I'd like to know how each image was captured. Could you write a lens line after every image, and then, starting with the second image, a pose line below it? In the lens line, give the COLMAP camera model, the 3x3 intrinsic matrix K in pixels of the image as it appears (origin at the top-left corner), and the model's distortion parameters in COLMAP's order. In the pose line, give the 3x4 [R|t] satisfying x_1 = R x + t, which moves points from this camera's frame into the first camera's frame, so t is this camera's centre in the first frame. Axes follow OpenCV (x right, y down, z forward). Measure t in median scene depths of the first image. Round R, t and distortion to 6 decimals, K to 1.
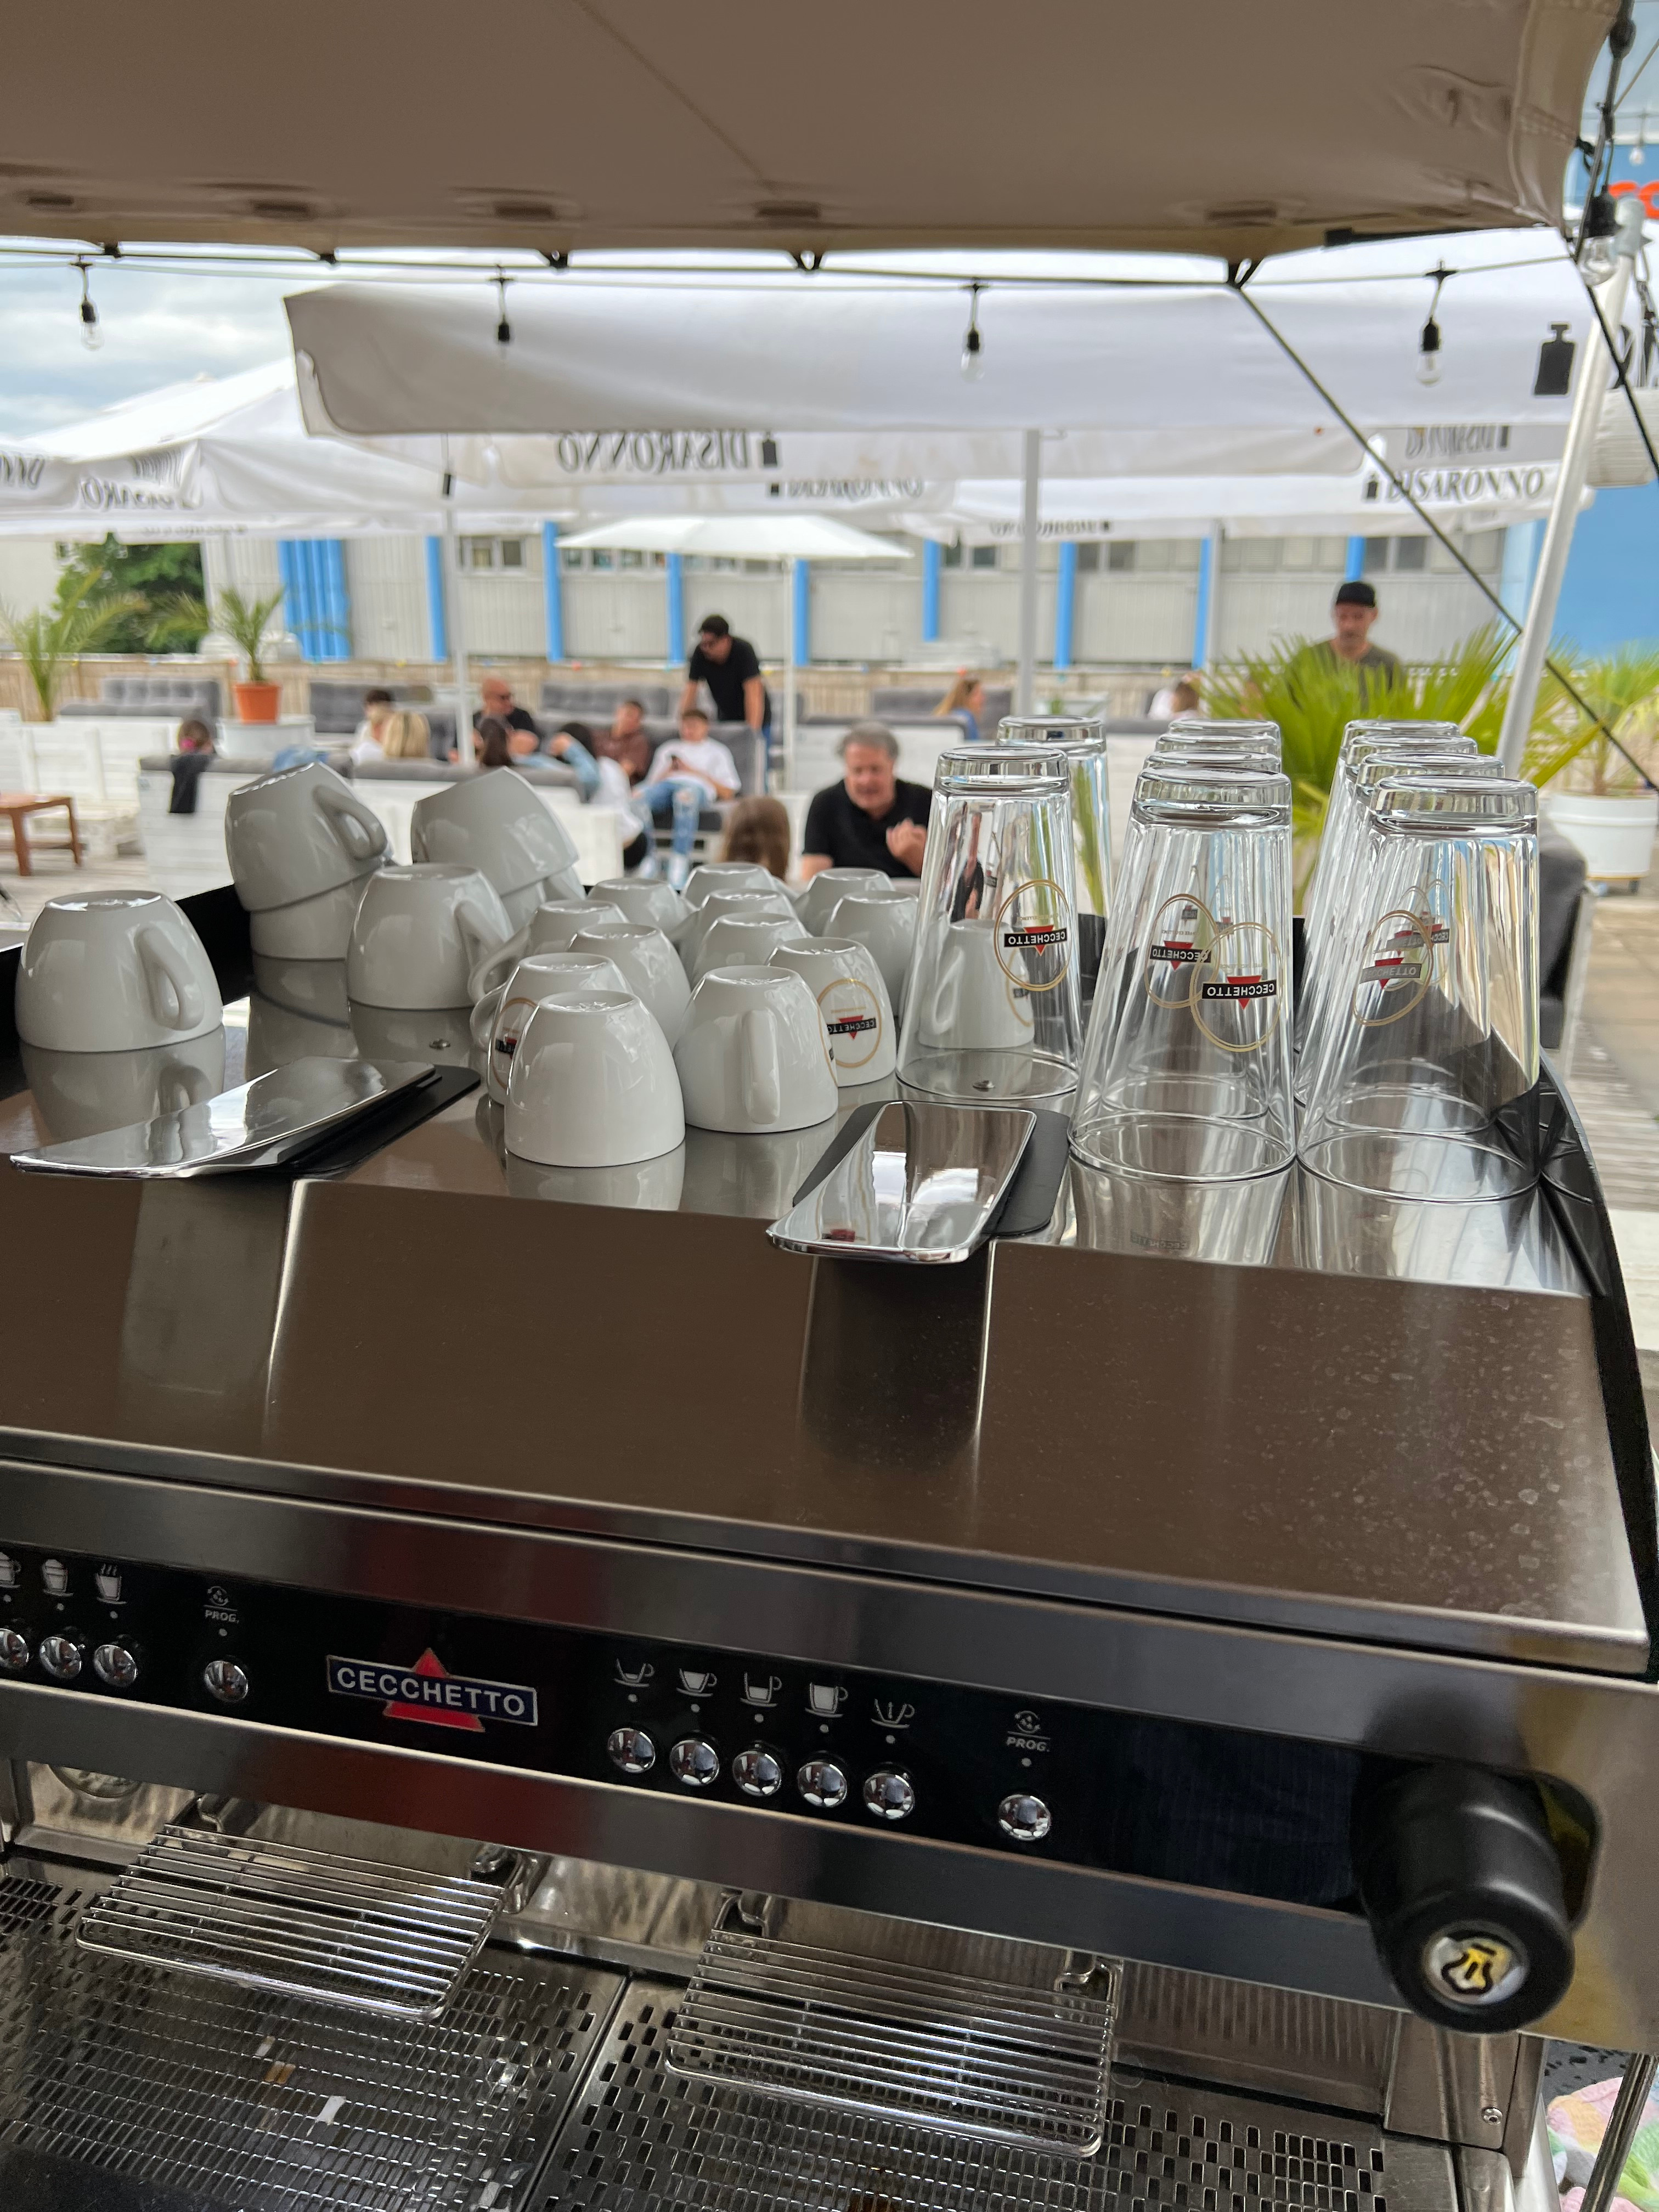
lens RADIAL K [[1692.5, 0, 828.9], [0, 1692.5, 1106.8], [0, 0, 1]] dist [0.029767, -0.044328]
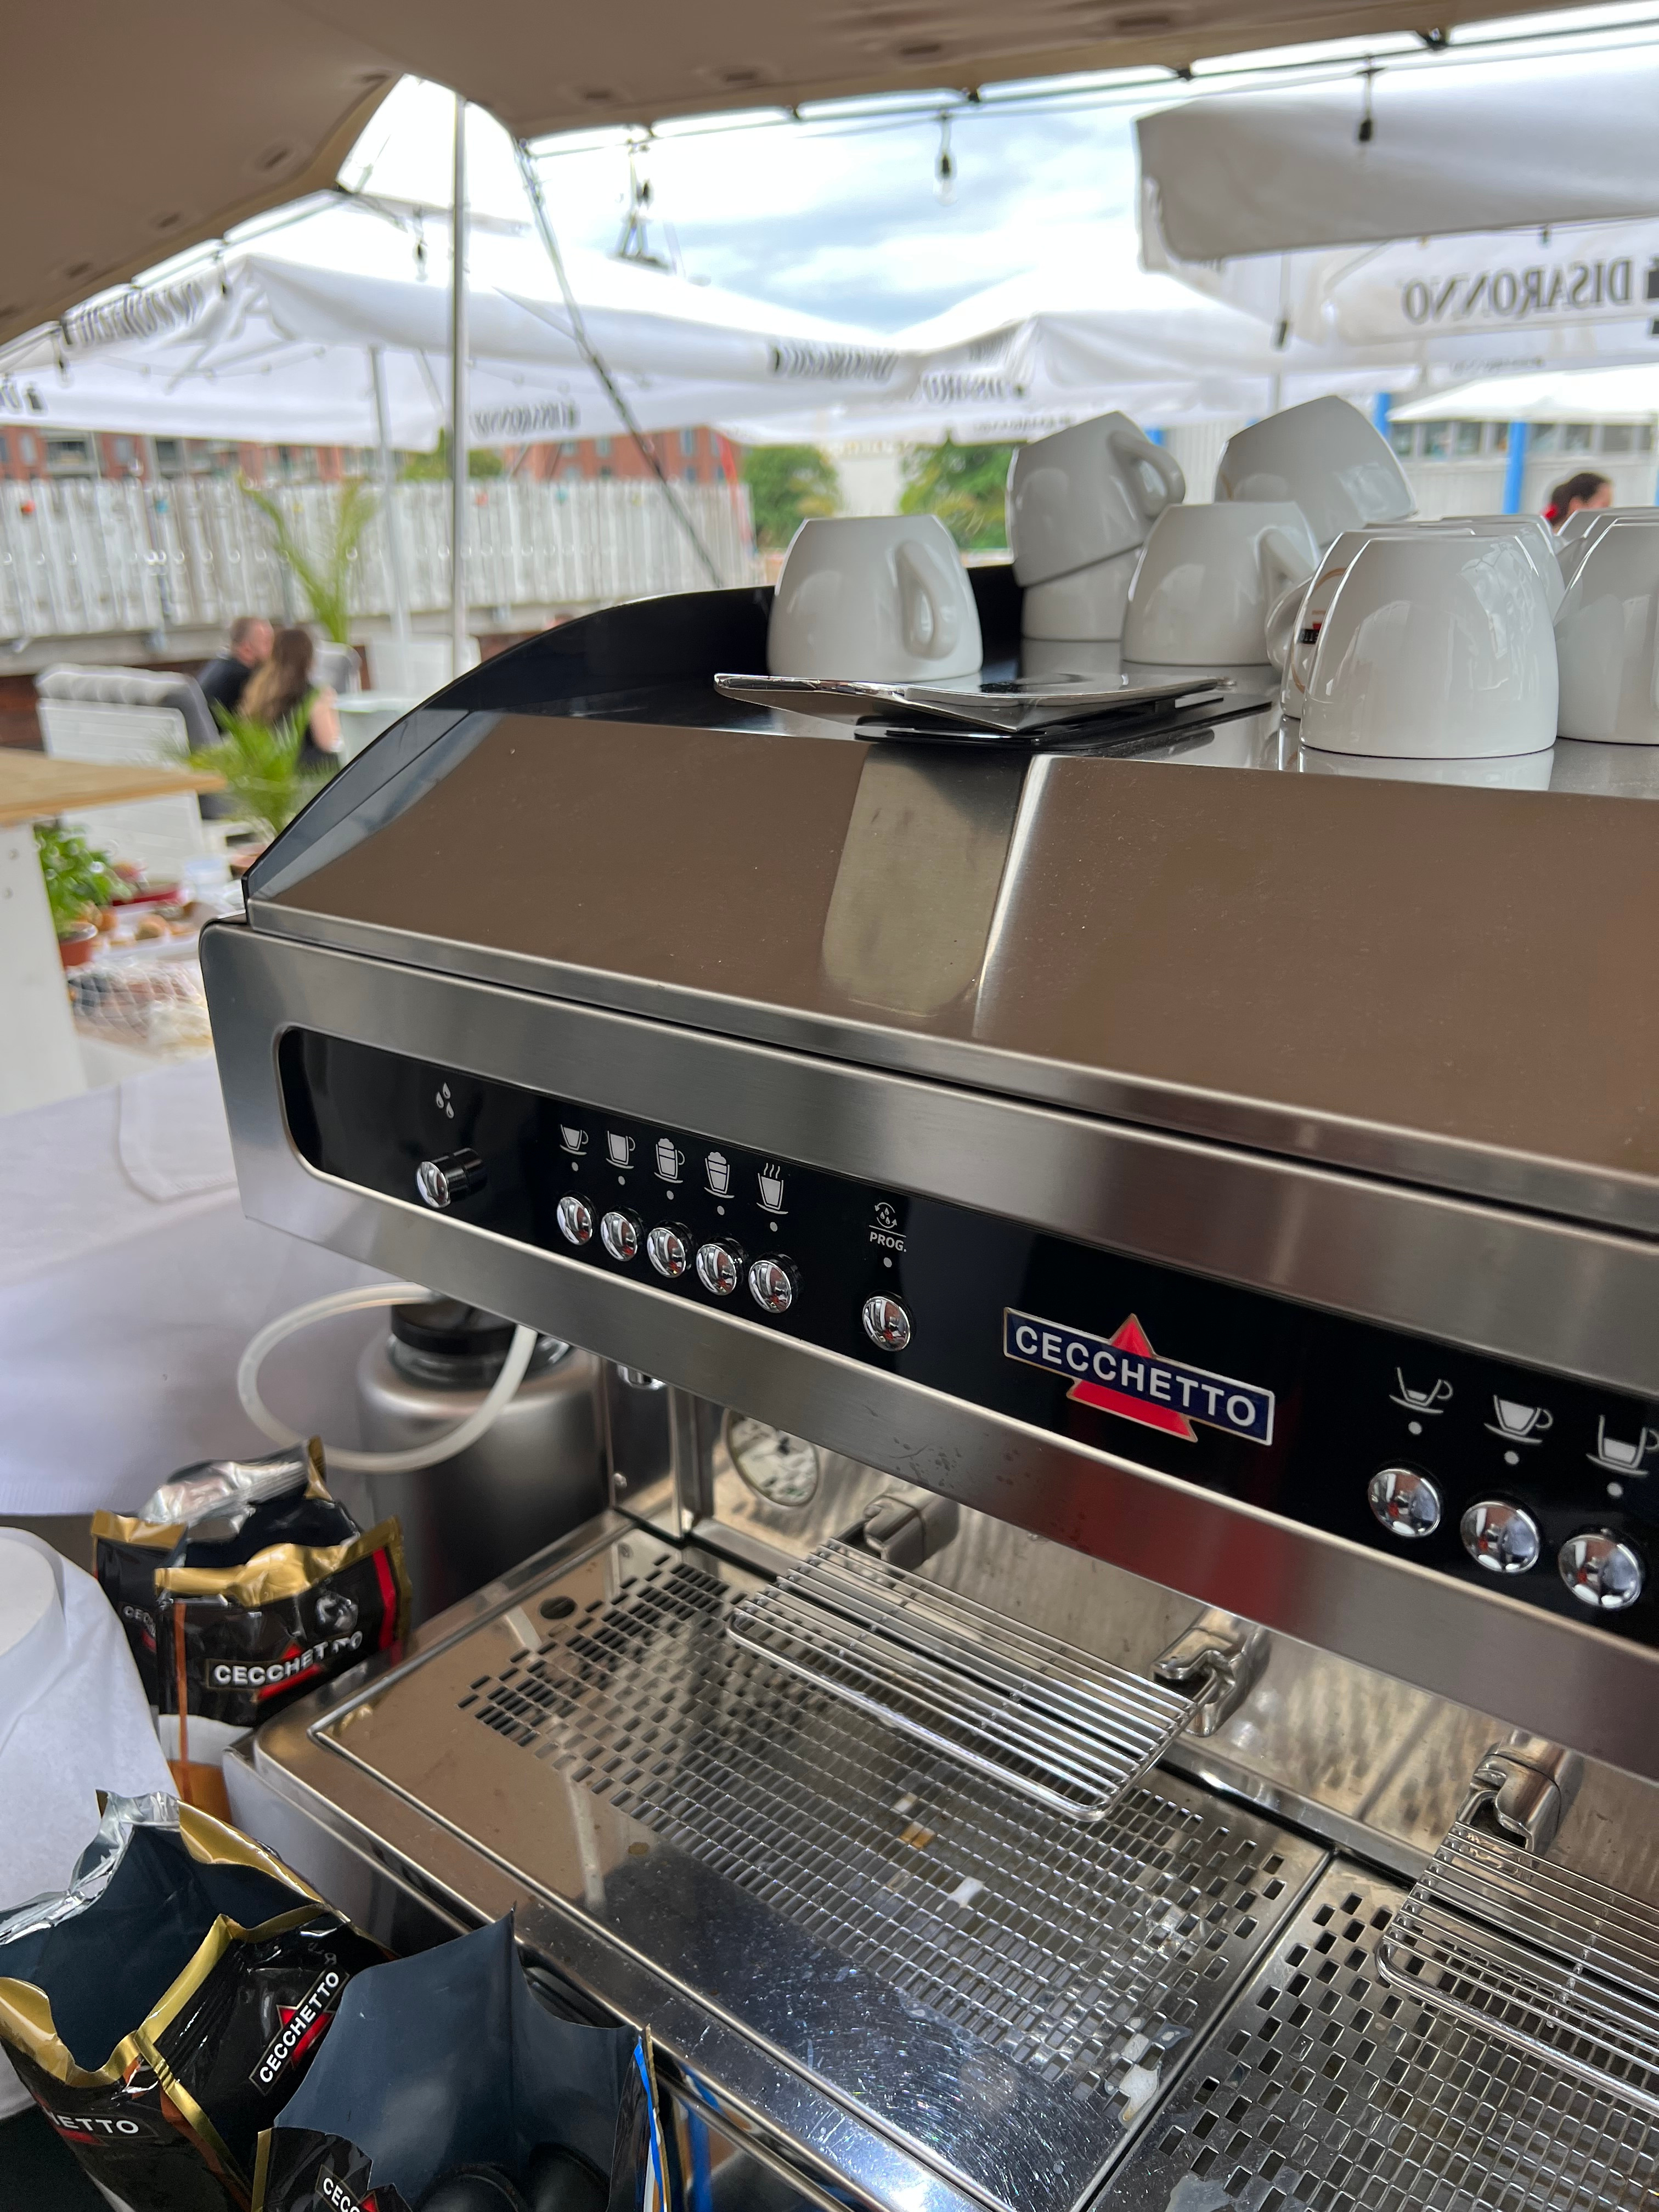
lens RADIAL K [[1692.5, 0, 829.1], [0, 1692.5, 1103.1], [0, 0, 1]] dist [0.029767, -0.044328]
pose [[0.900635, 0.116187, -0.418756, -0.037381], [-0.094834, 0.992920, 0.071530, 0.126637], [0.424102, -0.024710, 0.905277, 0.183410]]
